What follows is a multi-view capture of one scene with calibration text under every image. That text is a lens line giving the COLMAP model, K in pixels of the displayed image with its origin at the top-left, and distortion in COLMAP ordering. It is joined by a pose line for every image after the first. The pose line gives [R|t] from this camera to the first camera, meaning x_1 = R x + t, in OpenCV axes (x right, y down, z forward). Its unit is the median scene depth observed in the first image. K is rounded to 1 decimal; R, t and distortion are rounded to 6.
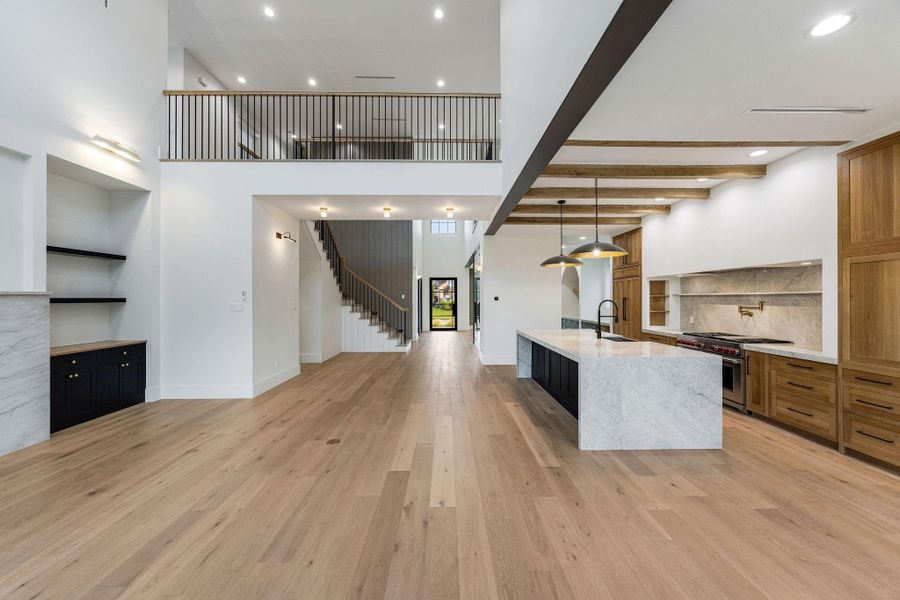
lens RADIAL K [[346.7, 0, 448.5], [0, 346.7, 295.7], [0, 0, 1]] dist [-0.001957, 0.000211]
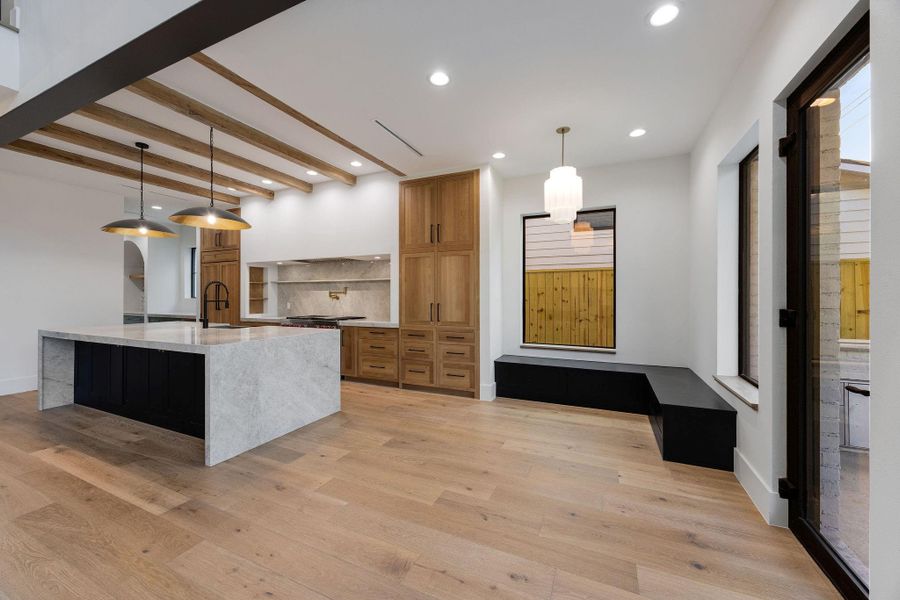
lens RADIAL K [[346.7, 0, 448.5], [0, 346.7, 295.7], [0, 0, 1]] dist [-0.001957, 0.000211]
pose [[0.422585, 0.001202, 0.906322, -0.090021], [-0.008290, 0.999962, 0.002539, 0.055445], [-0.906285, -0.008586, 0.422579, 0.187262]]
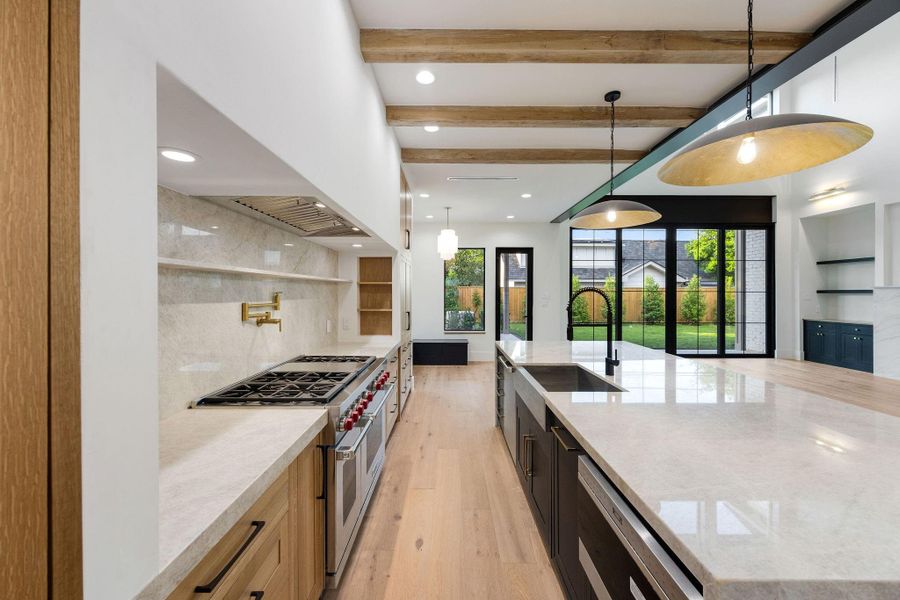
lens RADIAL K [[346.7, 0, 448.5], [0, 346.7, 295.7], [0, 0, 1]] dist [-0.001957, 0.000211]
pose [[-0.999975, 0.000489, 0.007045, 0.885654], [0.000464, 0.999994, -0.003510, 0.032308], [-0.007047, -0.003507, -0.999969, 1.999810]]
